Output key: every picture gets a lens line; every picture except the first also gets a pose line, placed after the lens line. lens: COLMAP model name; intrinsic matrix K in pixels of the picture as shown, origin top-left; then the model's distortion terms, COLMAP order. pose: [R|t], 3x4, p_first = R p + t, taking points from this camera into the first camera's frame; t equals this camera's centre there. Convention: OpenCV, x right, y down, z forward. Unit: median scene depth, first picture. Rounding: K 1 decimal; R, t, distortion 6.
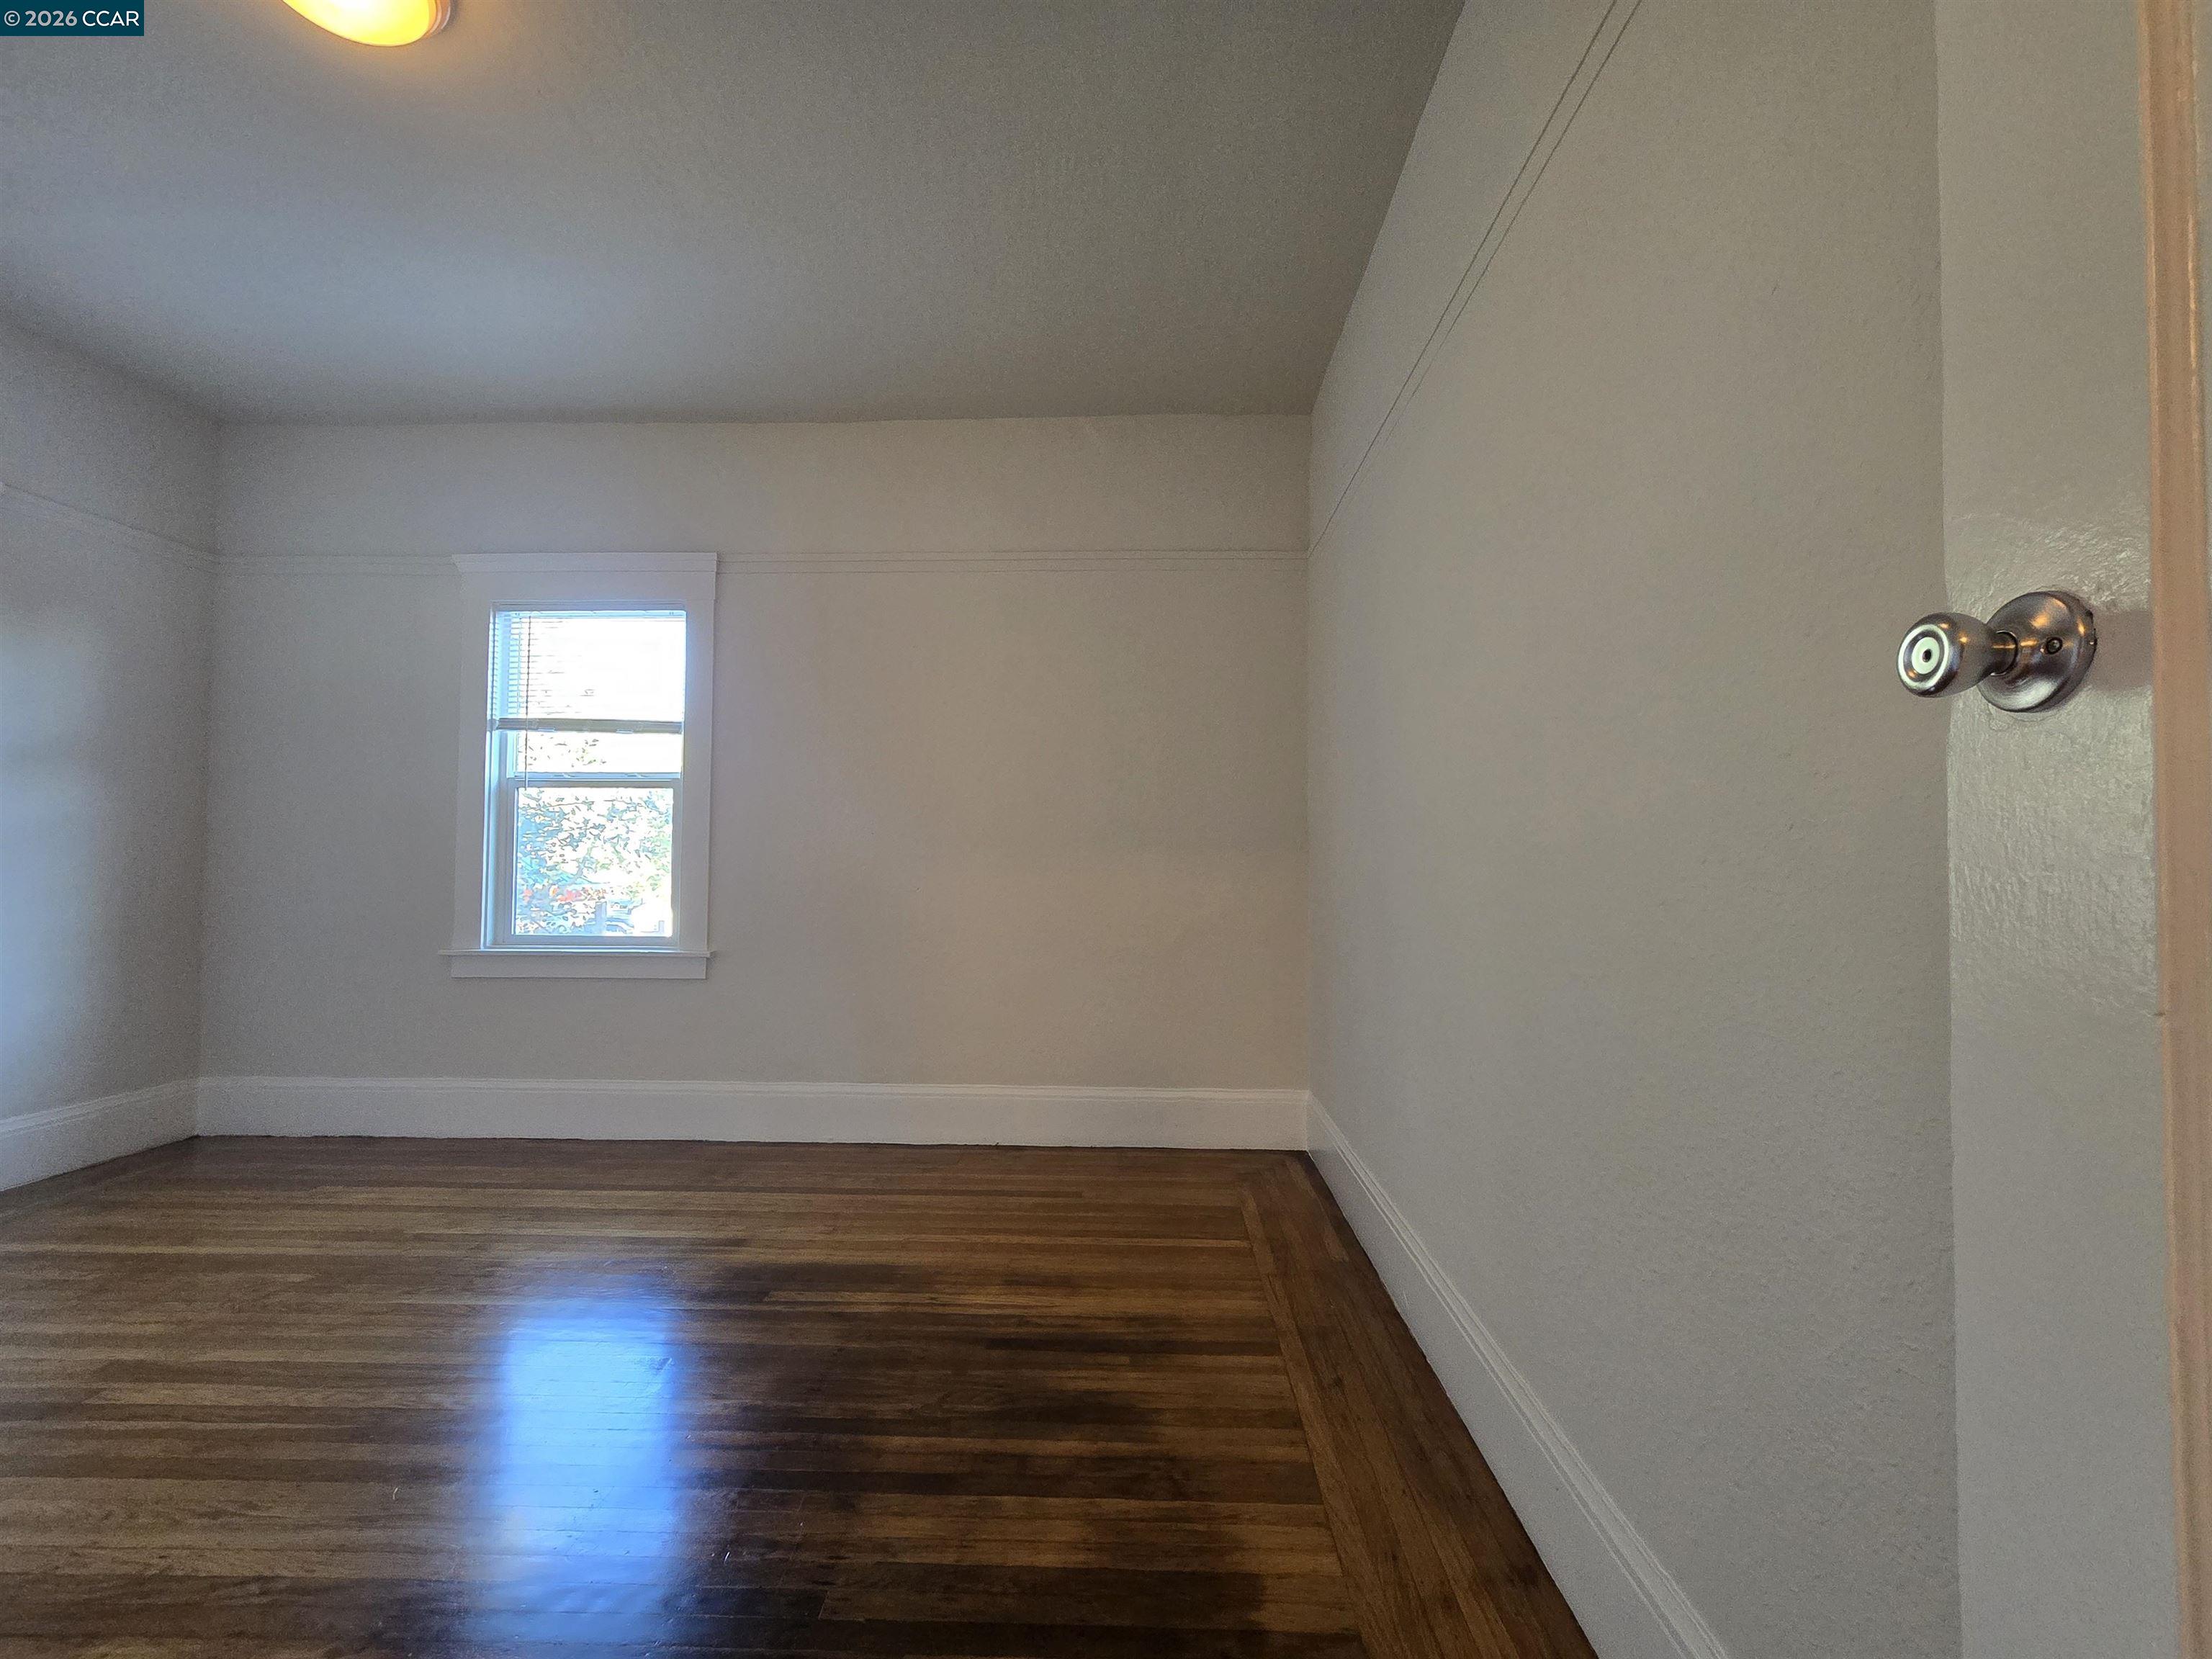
lens RADIAL K [[910.1, 0, 1101.9], [0, 910.1, 846.2], [0, 0, 1]] dist [0.001498, 0.000371]
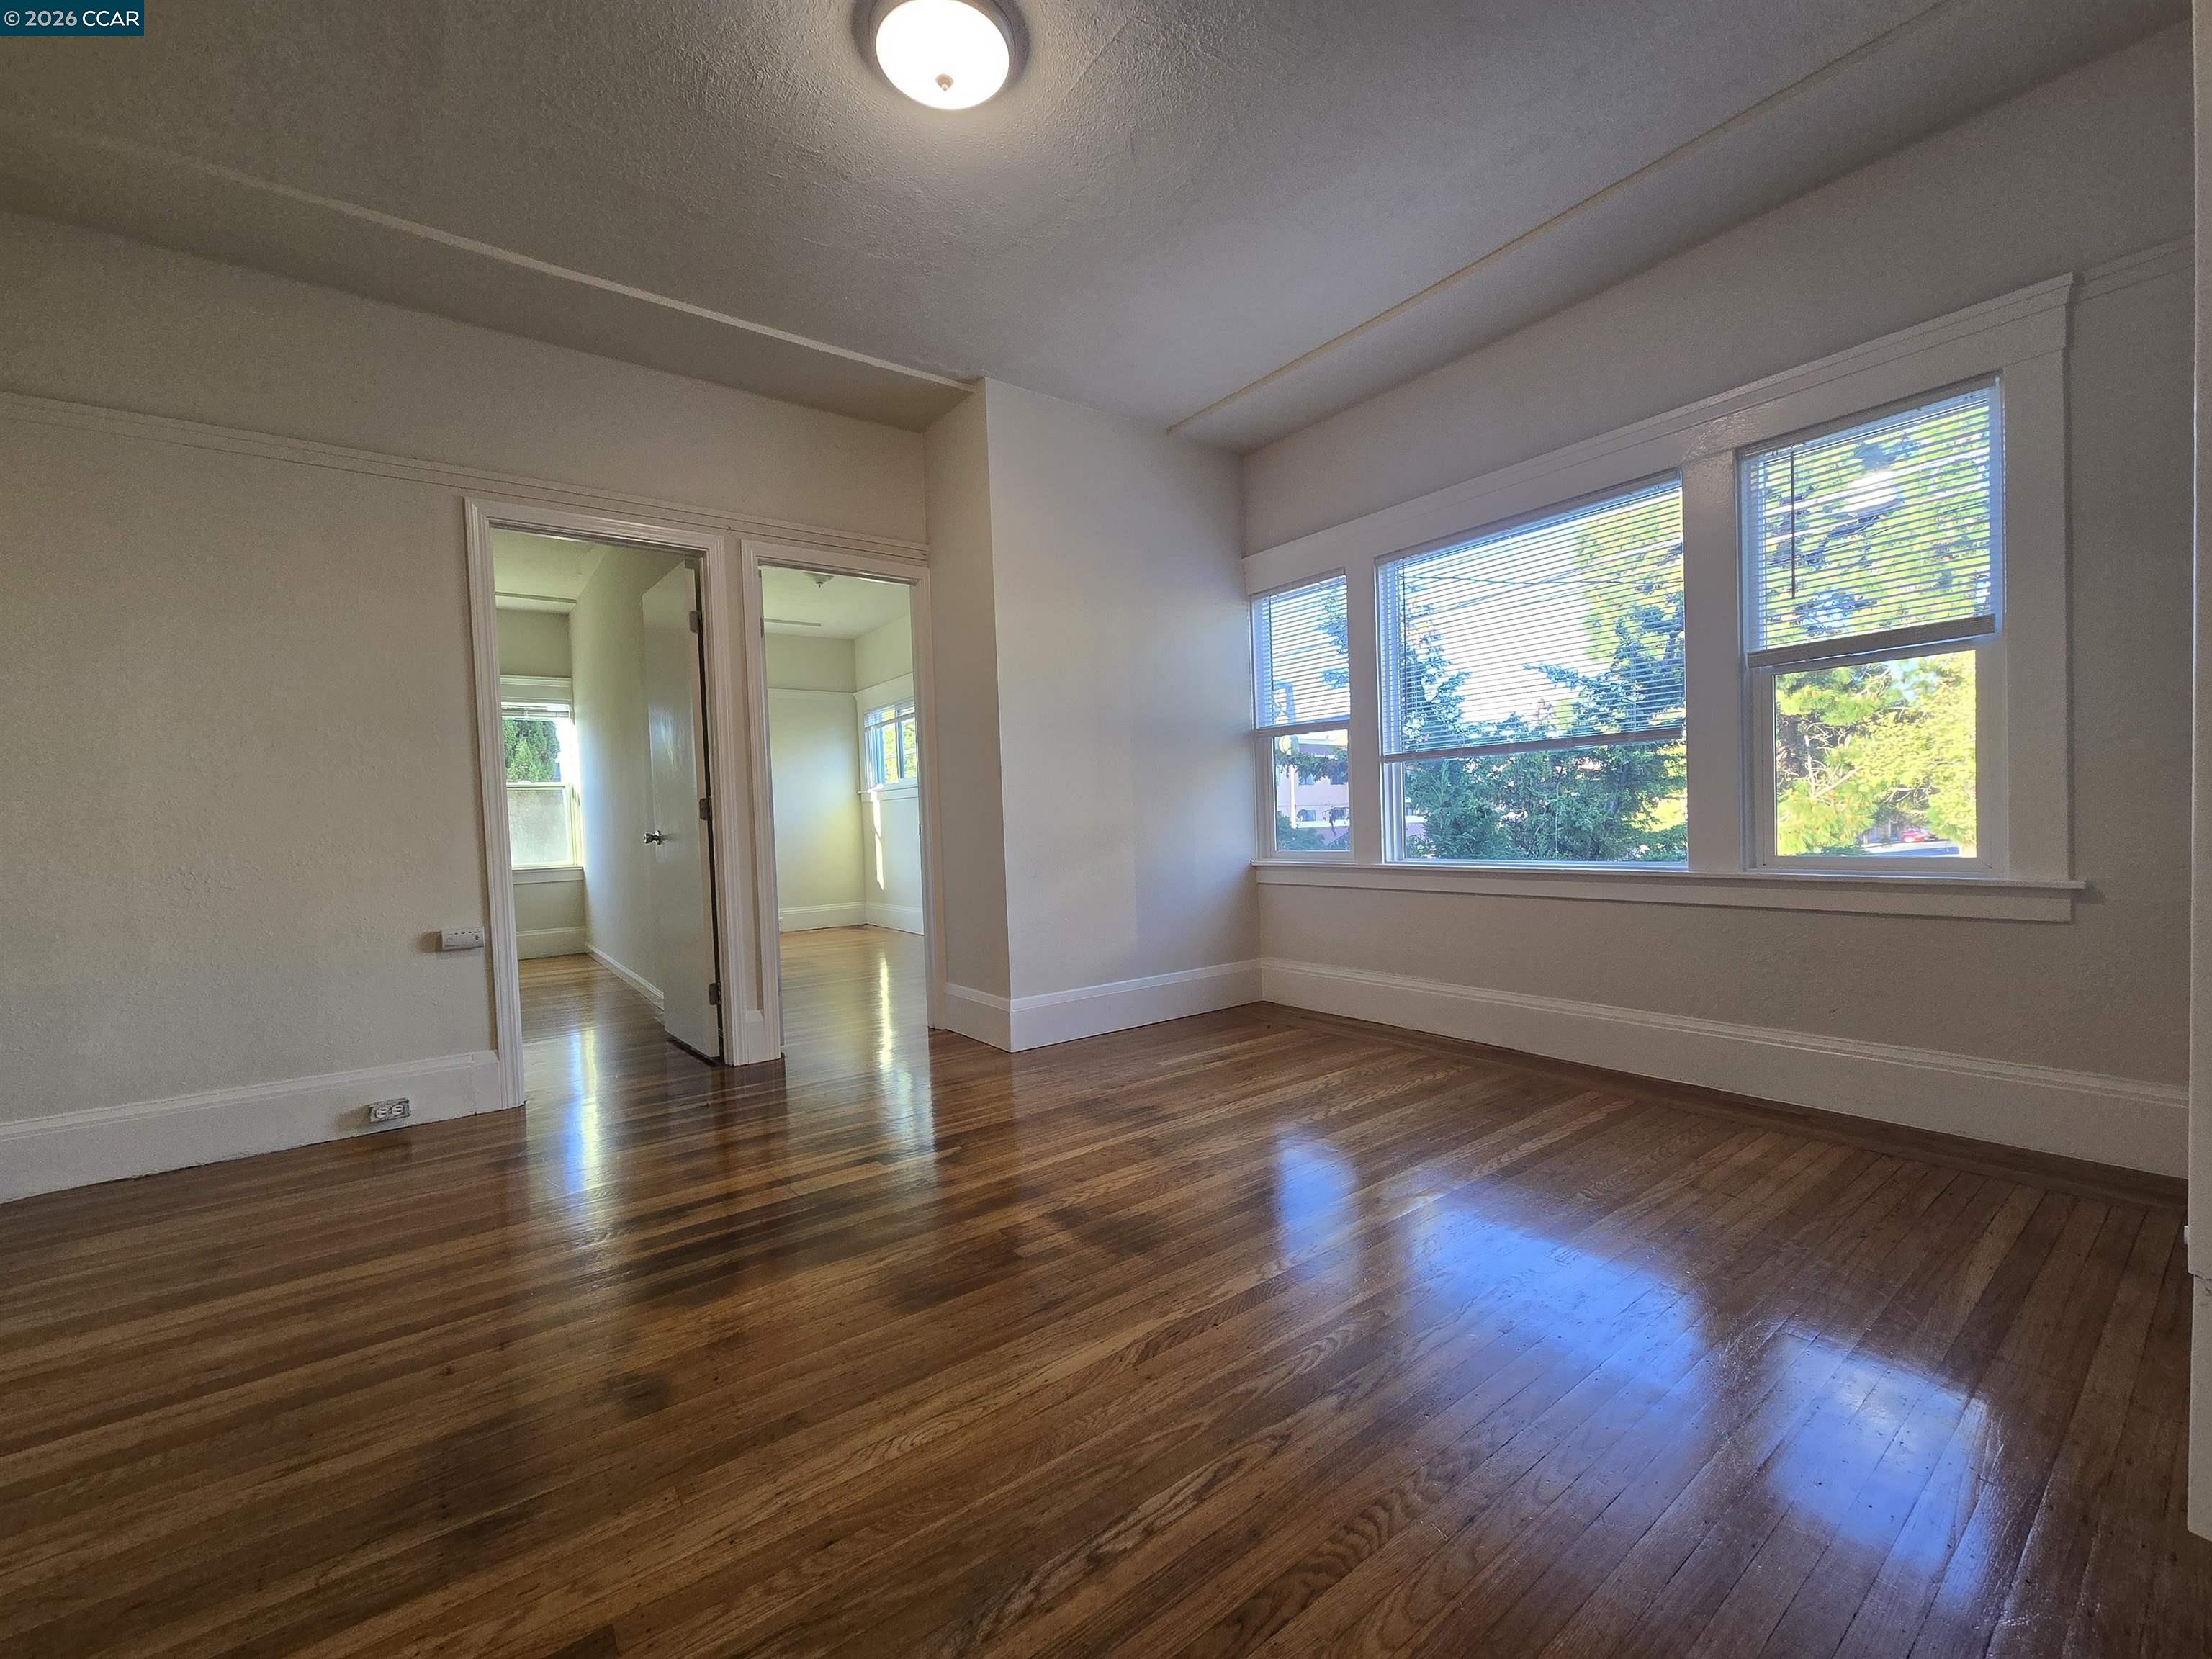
lens RADIAL K [[910.1, 0, 1101.9], [0, 910.1, 846.2], [0, 0, 1]] dist [0.001498, 0.000371]
pose [[0.633485, 0.005921, -0.773732, -0.147545], [0.062116, 0.996354, 0.058481, 0.002271], [0.771258, -0.085108, 0.630808, 0.007509]]
